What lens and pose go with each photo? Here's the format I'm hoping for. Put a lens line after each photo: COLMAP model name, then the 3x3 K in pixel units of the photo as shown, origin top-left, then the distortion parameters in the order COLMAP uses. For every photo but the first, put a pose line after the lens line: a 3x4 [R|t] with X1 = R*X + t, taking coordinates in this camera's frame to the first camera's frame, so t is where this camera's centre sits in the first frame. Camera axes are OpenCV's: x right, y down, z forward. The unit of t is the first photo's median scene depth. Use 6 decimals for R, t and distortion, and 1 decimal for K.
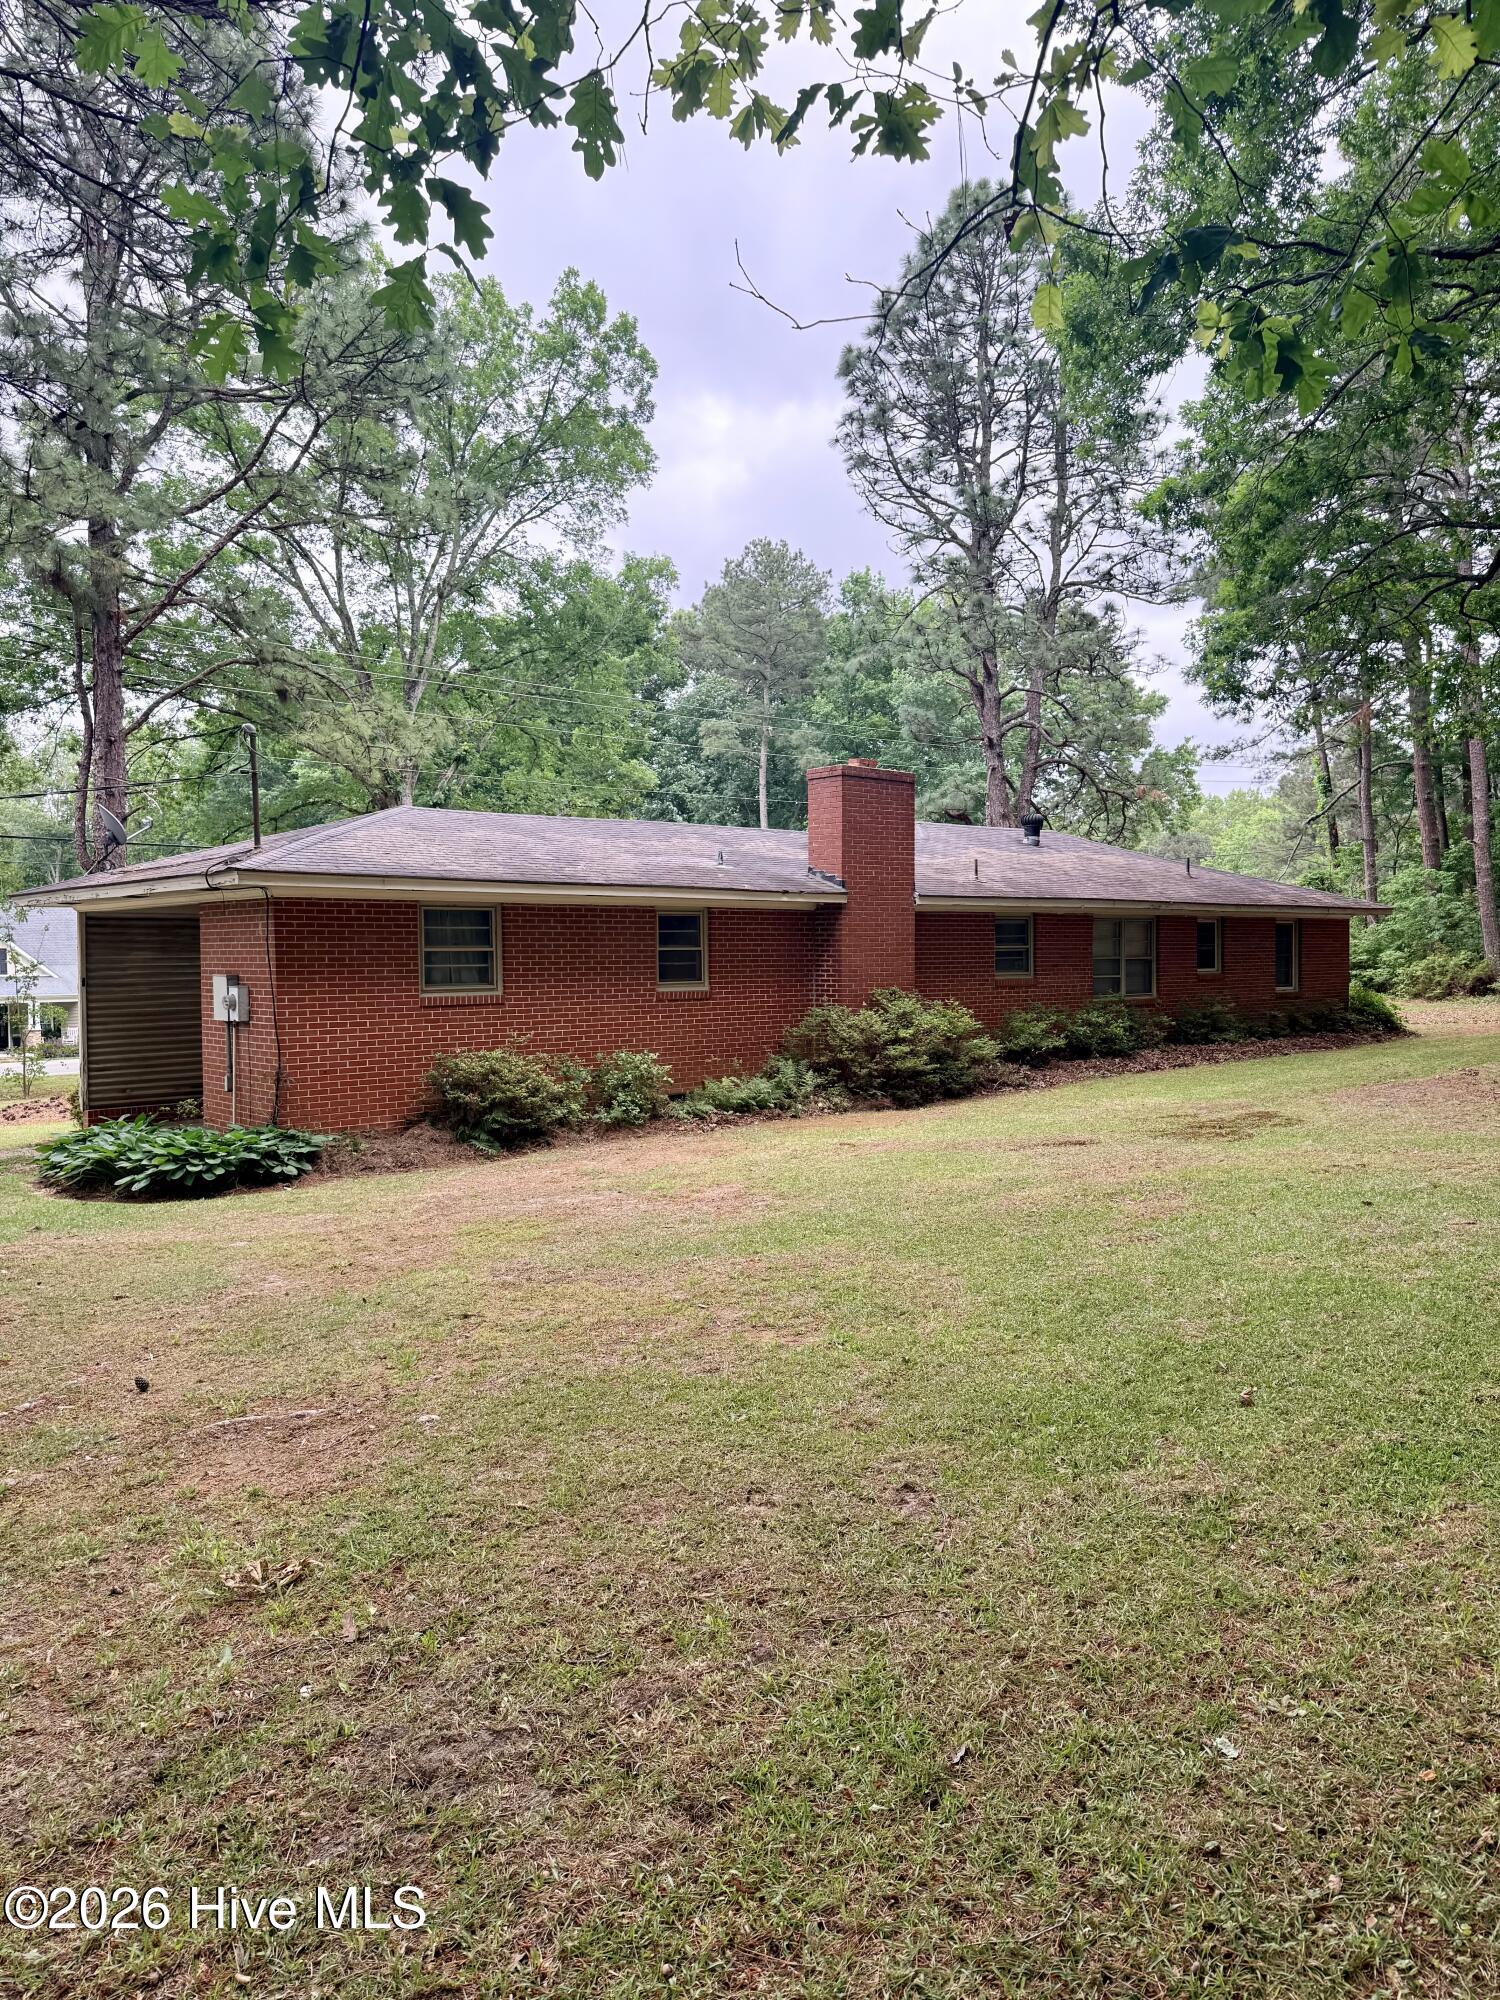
lens RADIAL K [[1414.6, 0, 752.7], [0, 1414.6, 994.3], [0, 0, 1]] dist [0.039440, -0.007655]
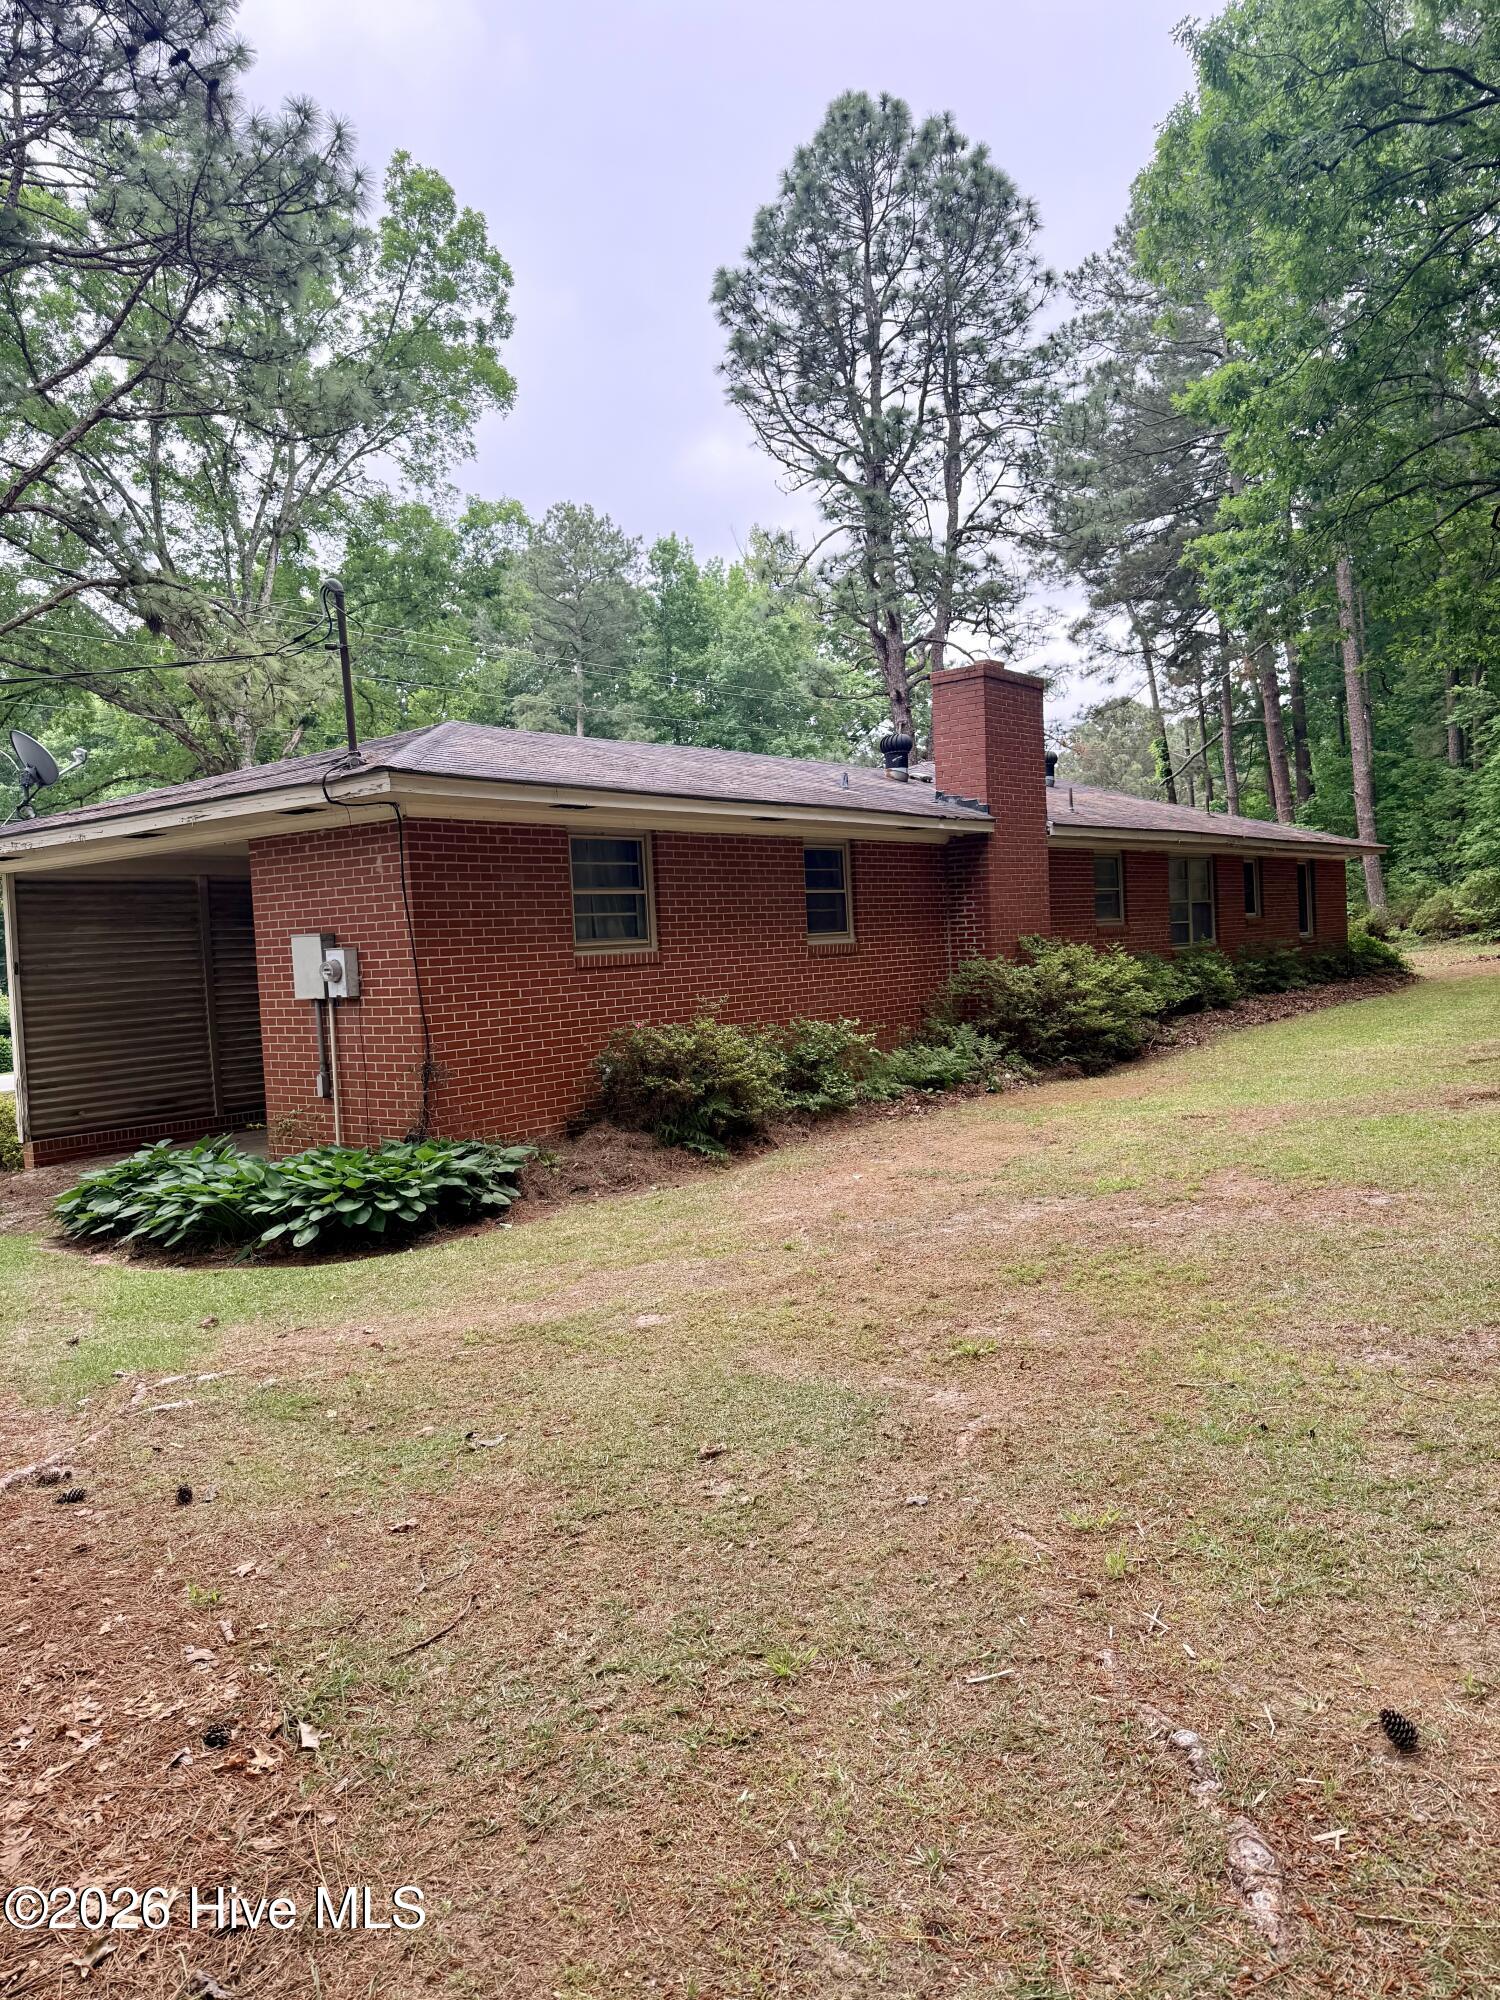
lens RADIAL K [[1414.6, 0, 749.4], [0, 1414.6, 1010.0], [0, 0, 1]] dist [0.039440, -0.007655]
pose [[0.984143, -0.049650, 0.170288, -0.142715], [0.047226, 0.998717, 0.018259, 0.011055], [-0.170976, -0.009927, 0.985225, 0.133486]]
